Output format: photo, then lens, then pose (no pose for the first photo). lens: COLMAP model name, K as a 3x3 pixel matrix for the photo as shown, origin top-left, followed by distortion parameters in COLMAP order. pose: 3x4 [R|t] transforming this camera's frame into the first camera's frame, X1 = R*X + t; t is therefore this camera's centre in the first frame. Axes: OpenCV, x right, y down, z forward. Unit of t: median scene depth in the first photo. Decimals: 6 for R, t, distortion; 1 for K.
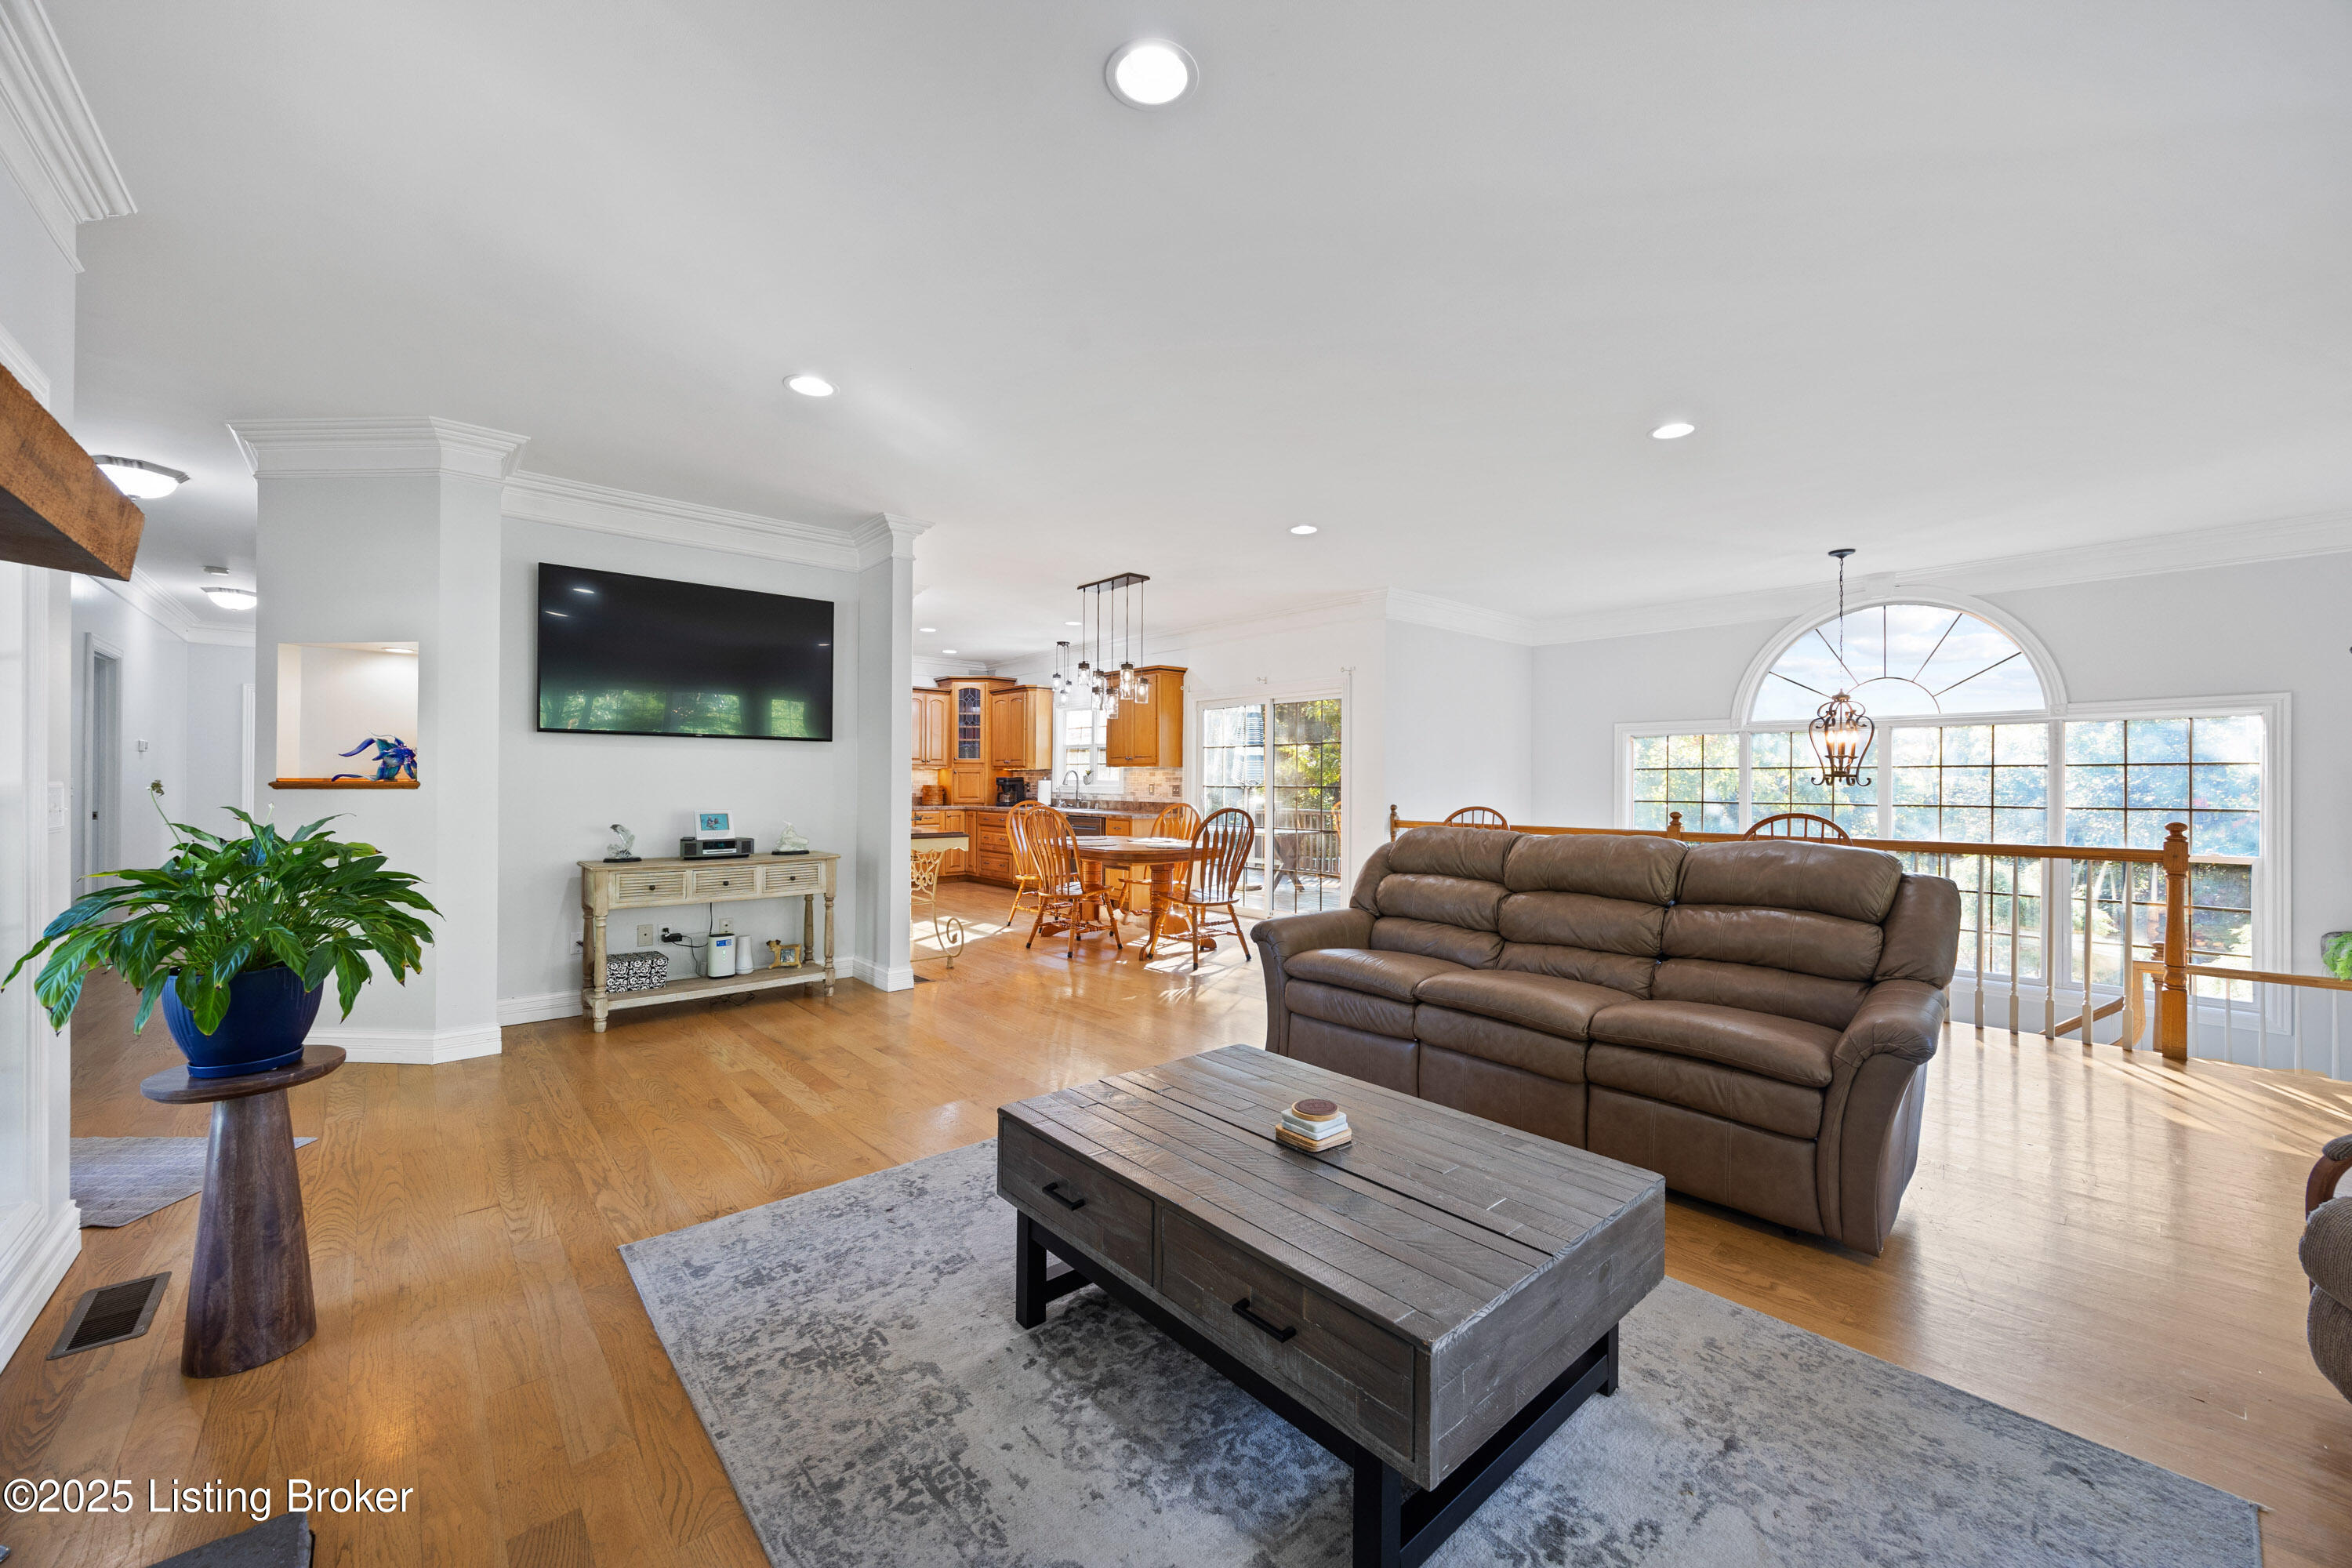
lens RADIAL K [[906.8, 0, 1172.3], [0, 906.8, 776.7], [0, 0, 1]] dist [-0.007154, 0.000846]
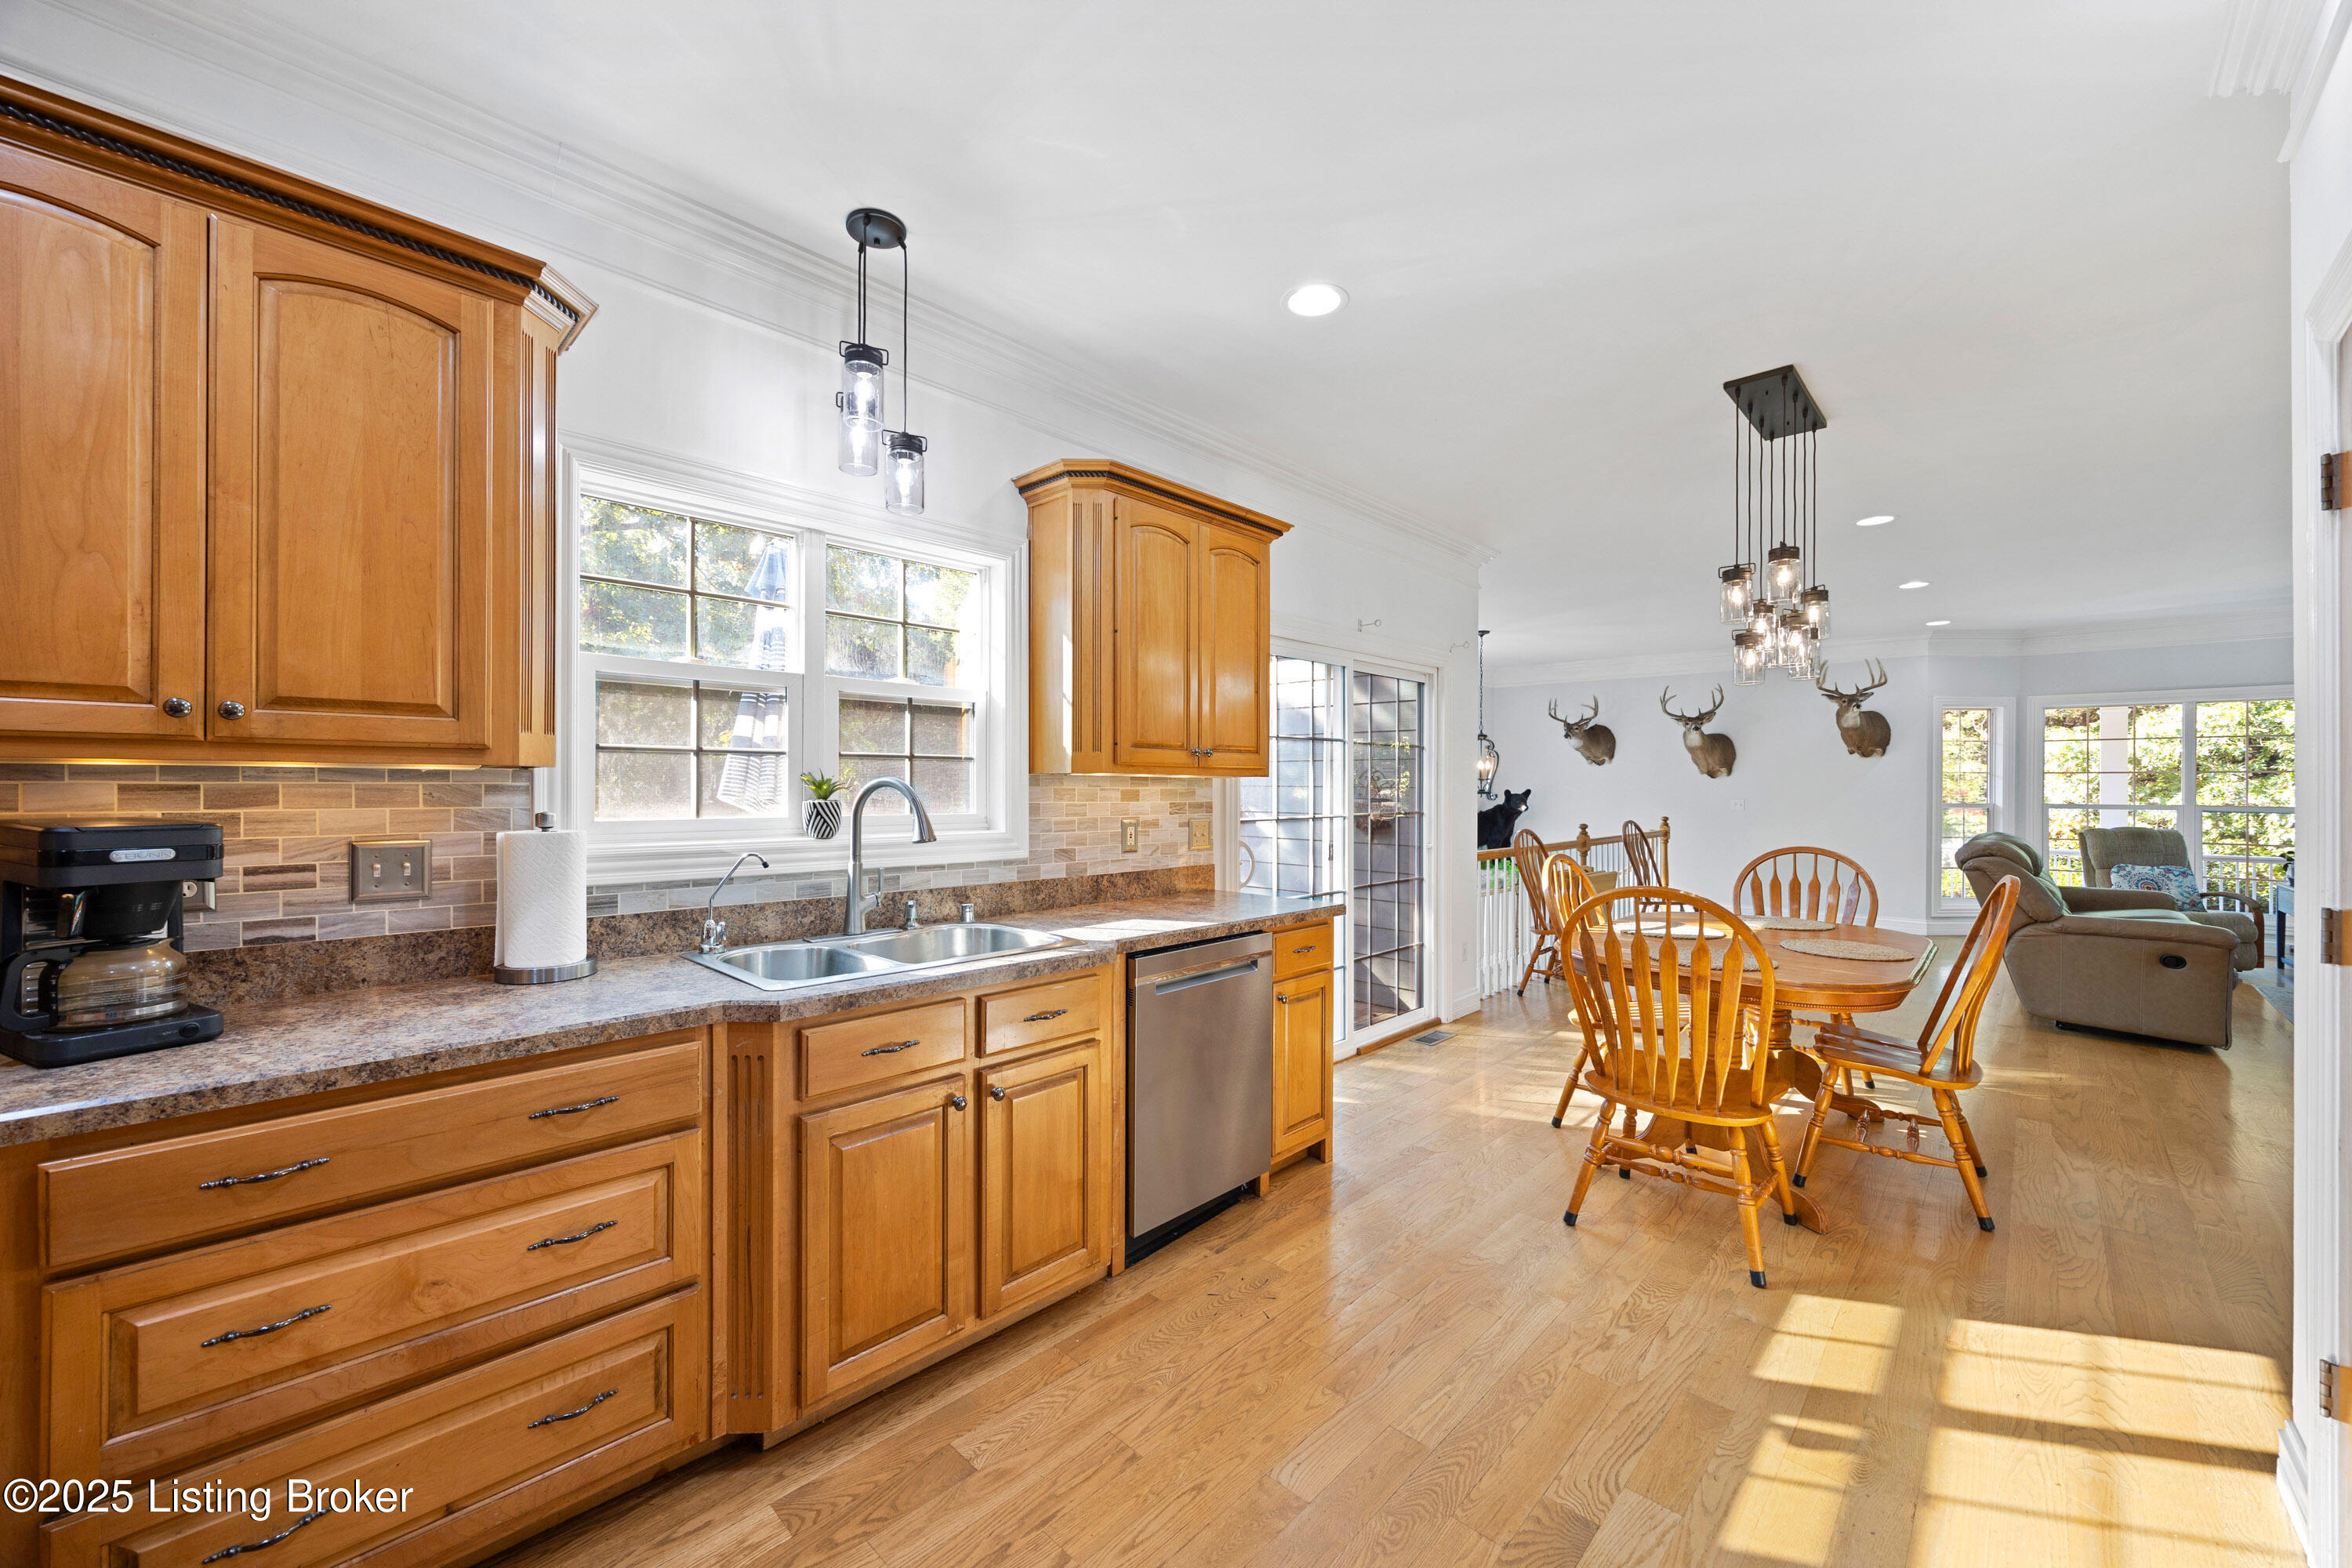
lens RADIAL K [[906.8, 0, 1172.0], [0, 906.8, 789.5], [0, 0, 1]] dist [-0.007154, 0.000846]
pose [[-0.089888, -0.008014, 0.995920, -0.413195], [-0.008503, 0.999937, 0.007279, -0.008397], [-0.995916, -0.007814, -0.089951, 1.084314]]
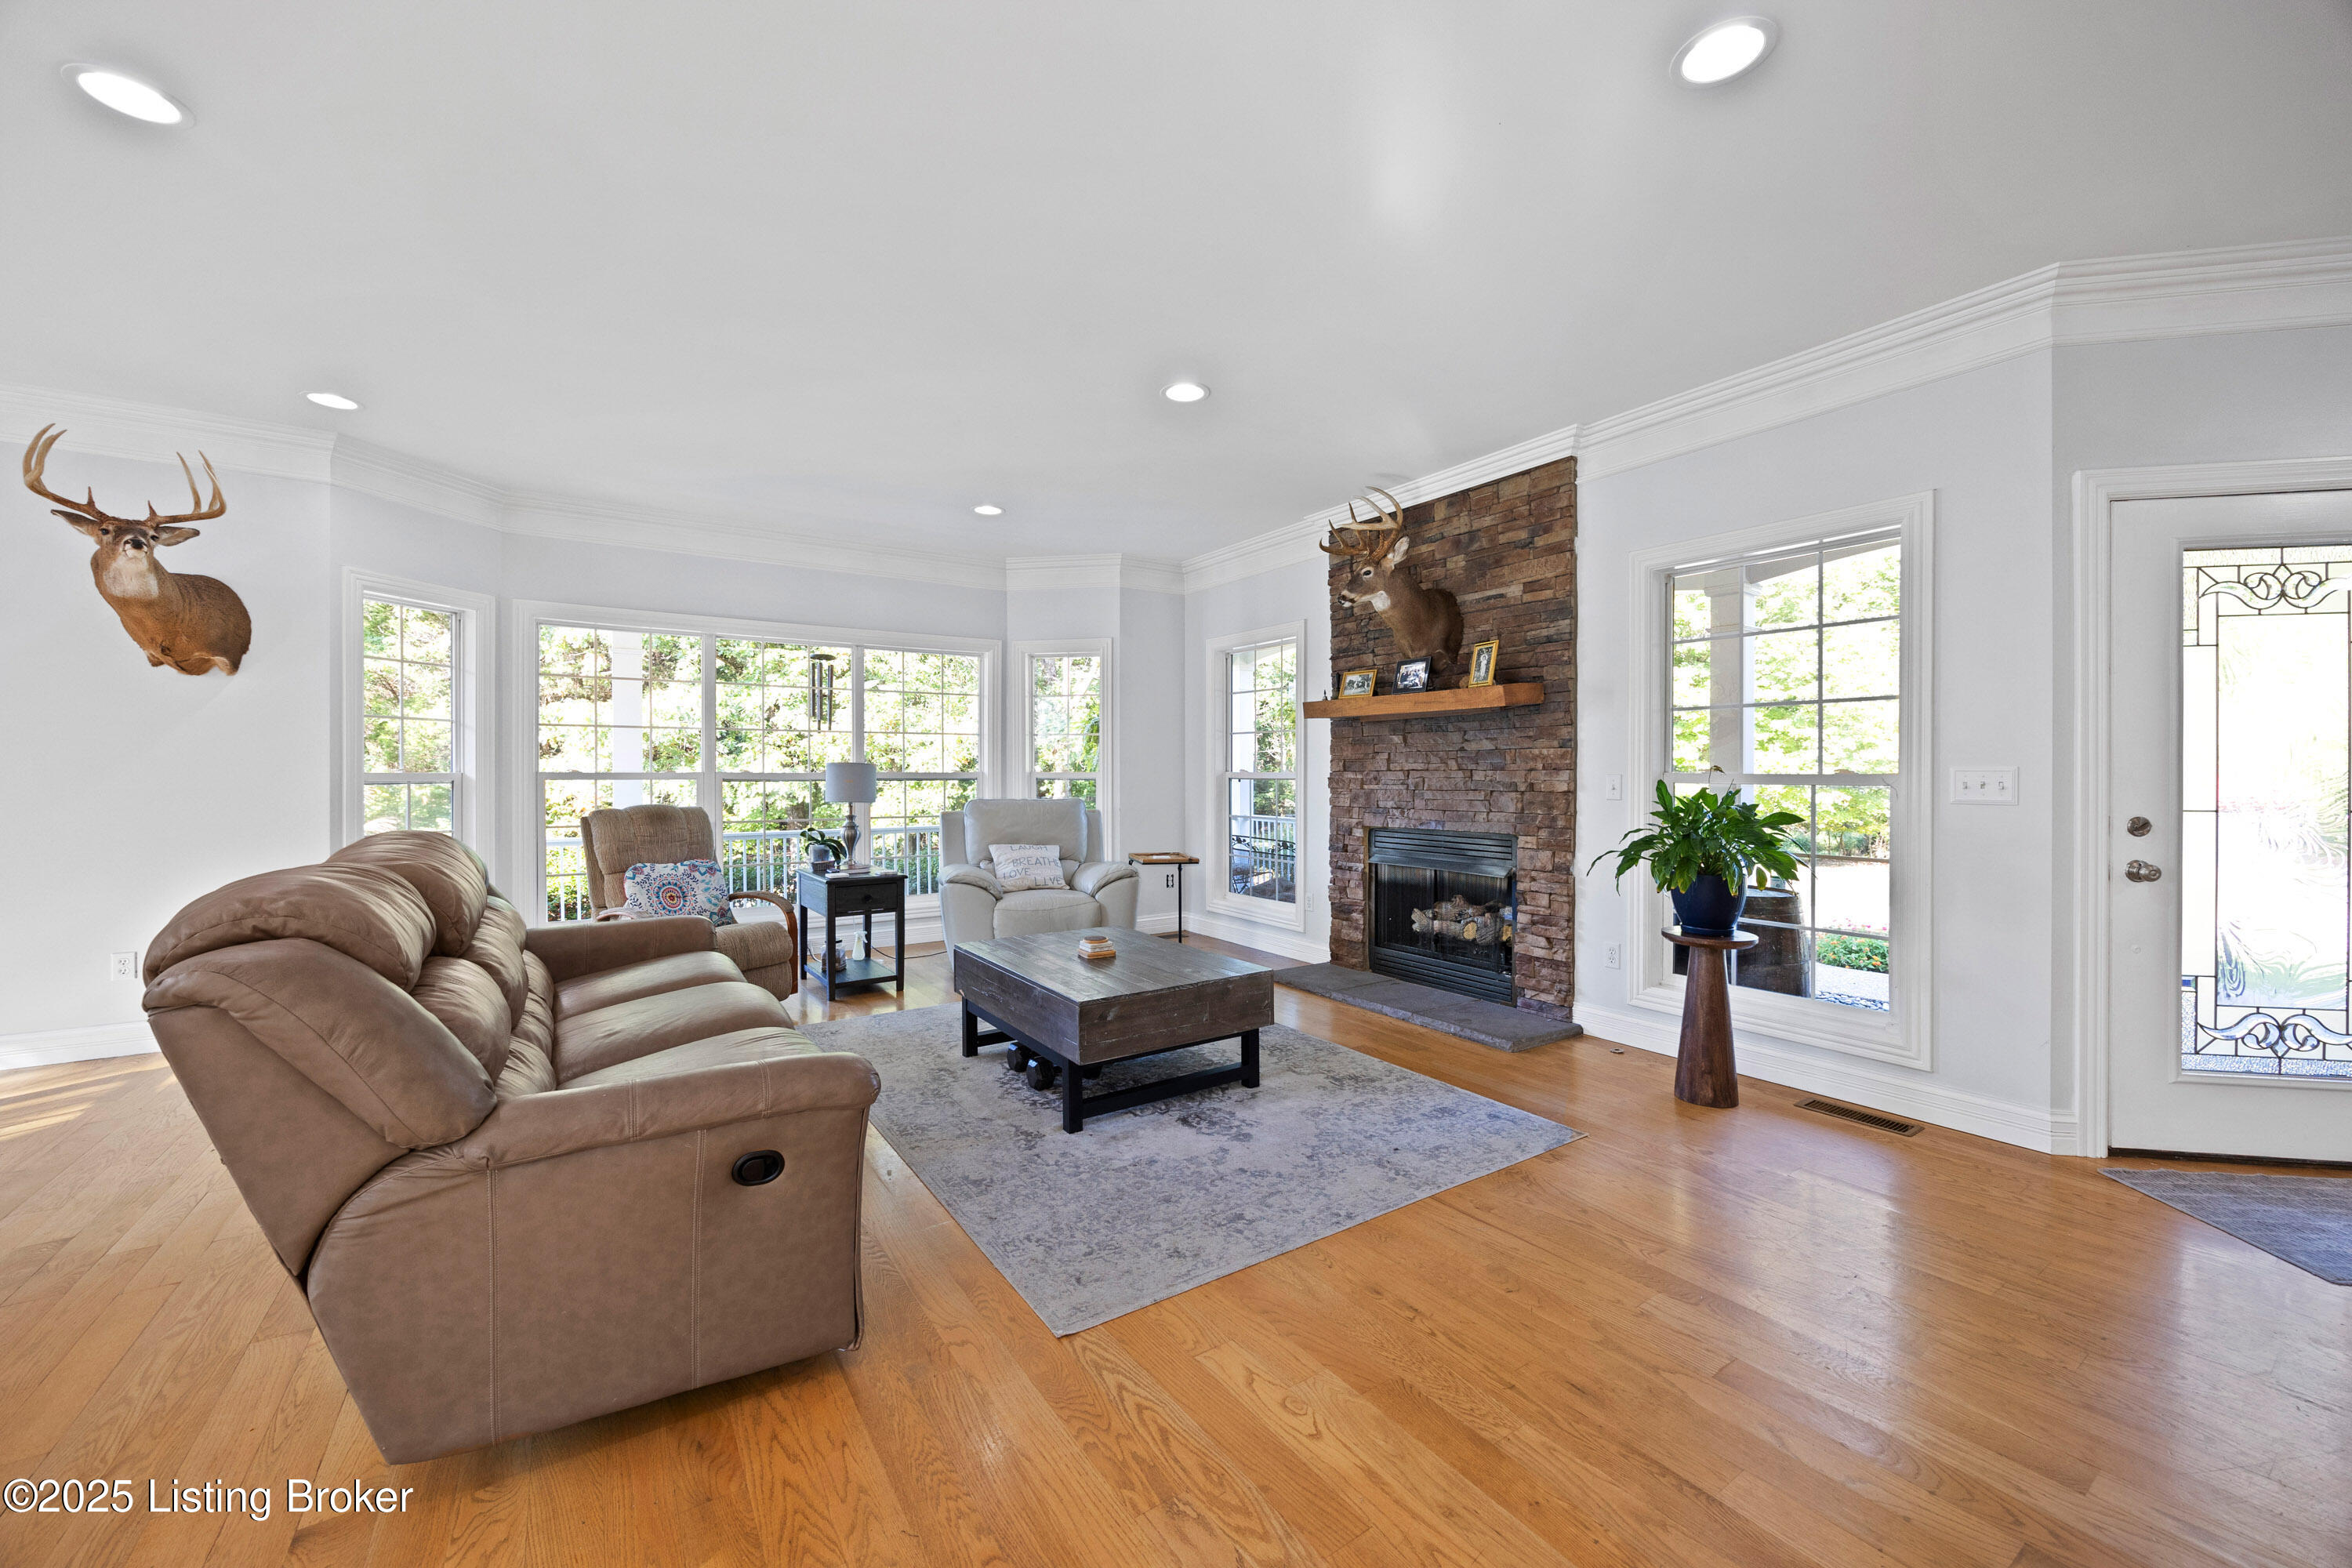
lens RADIAL K [[906.8, 0, 1176.9], [0, 906.8, 769.0], [0, 0, 1]] dist [-0.007154, 0.000846]
pose [[-0.991807, -0.002802, 0.127711, -0.055107], [-0.003677, 0.999971, -0.006620, 0.005519], [-0.127689, -0.007036, -0.991789, 0.634330]]
